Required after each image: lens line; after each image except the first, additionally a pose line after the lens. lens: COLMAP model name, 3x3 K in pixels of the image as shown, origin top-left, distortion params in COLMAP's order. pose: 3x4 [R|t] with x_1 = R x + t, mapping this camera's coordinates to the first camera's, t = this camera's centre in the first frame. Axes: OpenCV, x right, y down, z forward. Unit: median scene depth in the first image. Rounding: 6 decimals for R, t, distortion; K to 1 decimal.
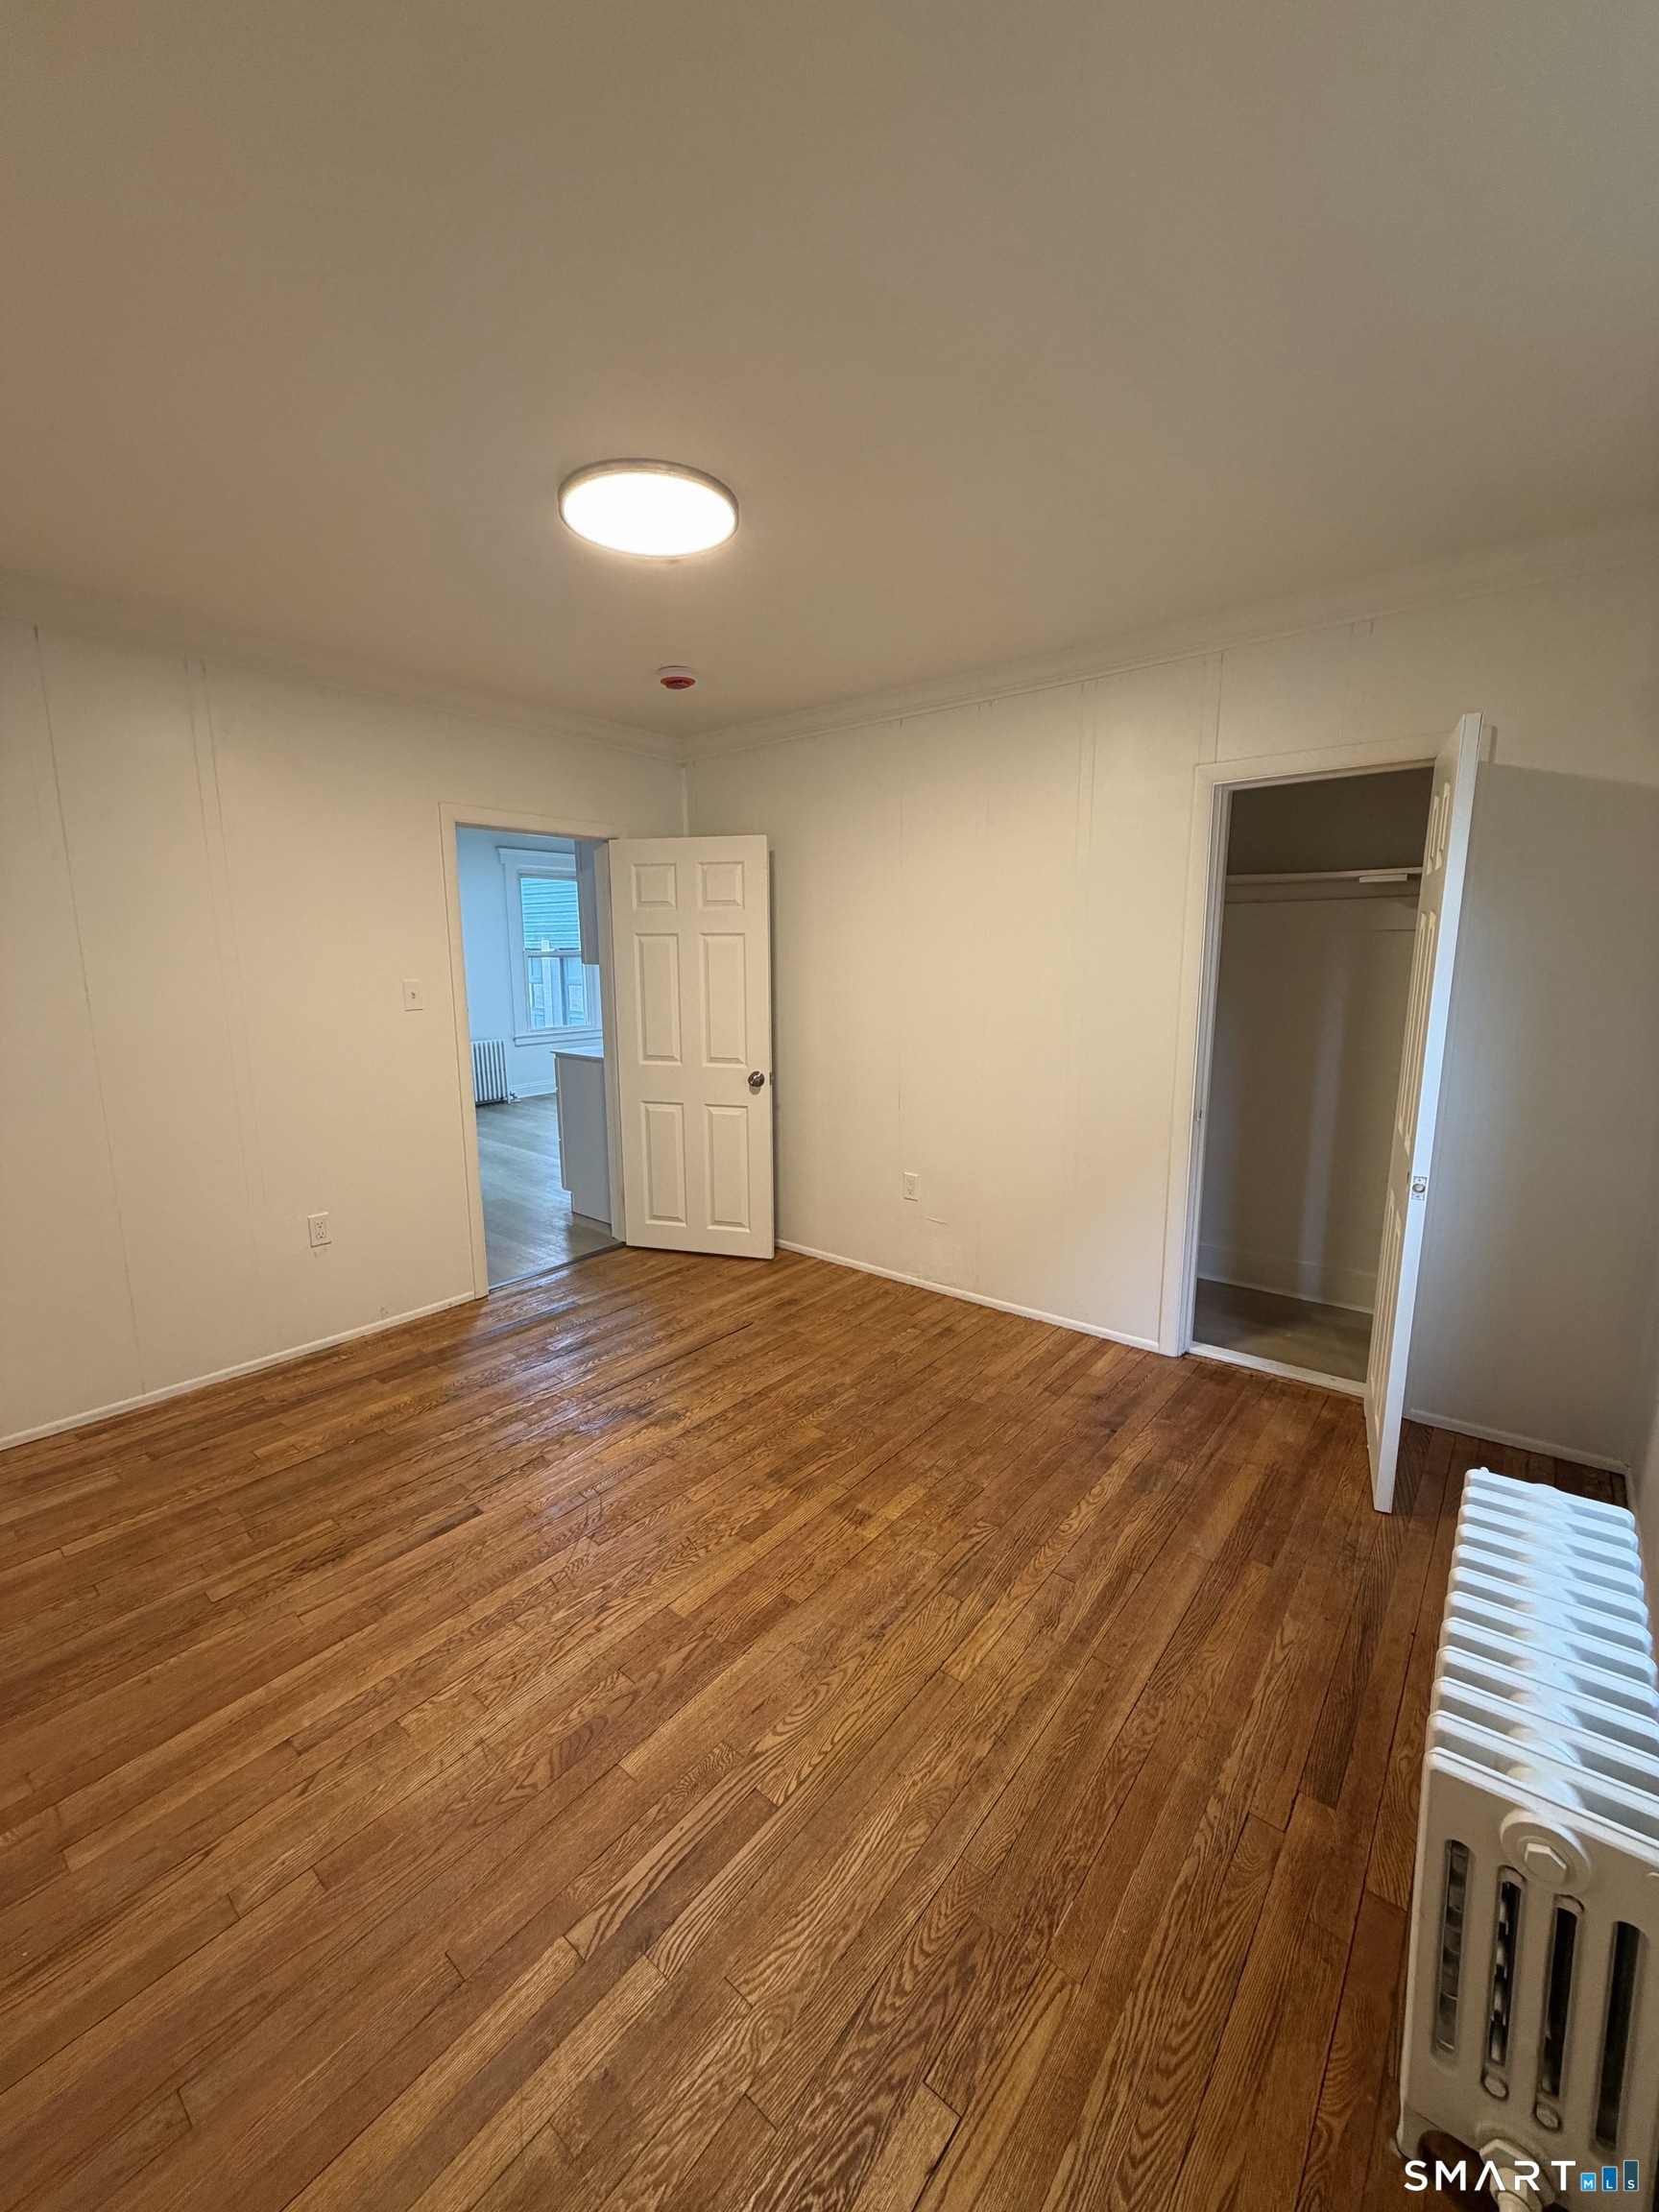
lens RADIAL K [[874.9, 0, 829.5], [0, 874.9, 1106.0], [0, 0, 1]] dist [-0.002801, -0.000601]
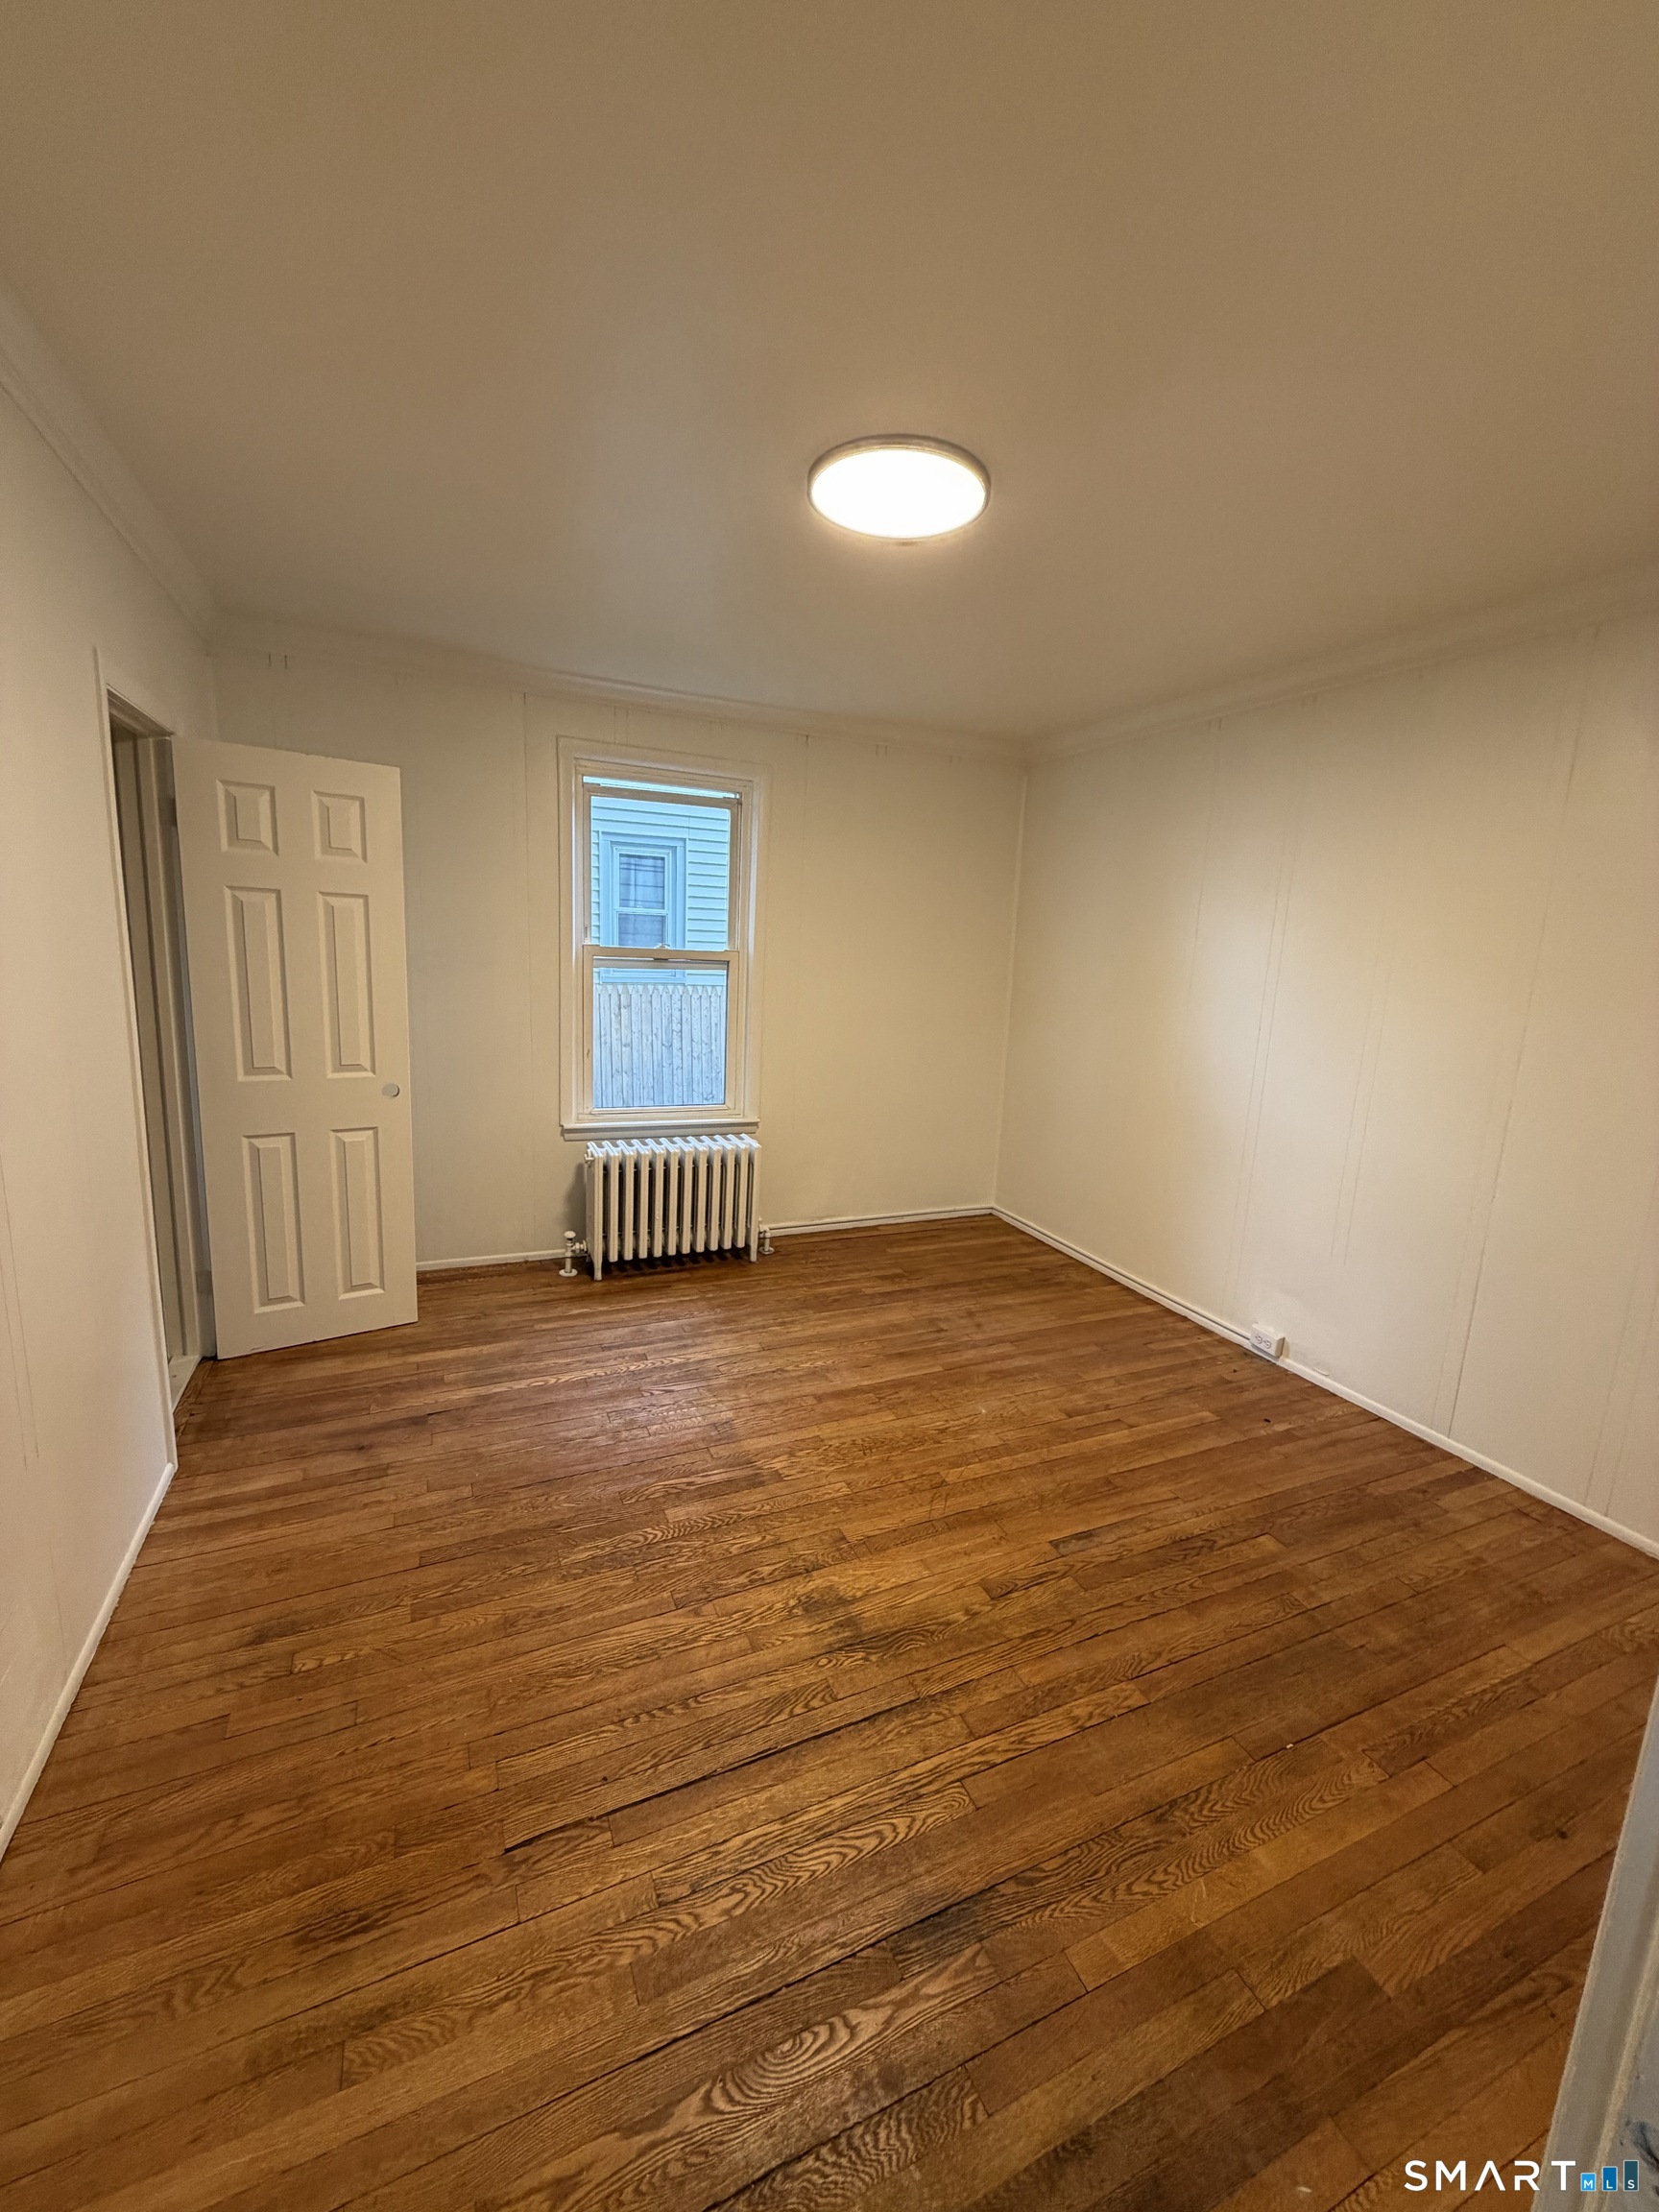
lens RADIAL K [[916.5, 0, 829.5], [0, 916.5, 1106.0], [0, 0, 1]] dist [-0.000819, -0.000167]
pose [[-0.896476, -0.111339, 0.428875, -0.535695], [0.042833, 0.941606, 0.333981, -0.311684], [-0.441017, 0.317776, -0.839358, 1.720882]]
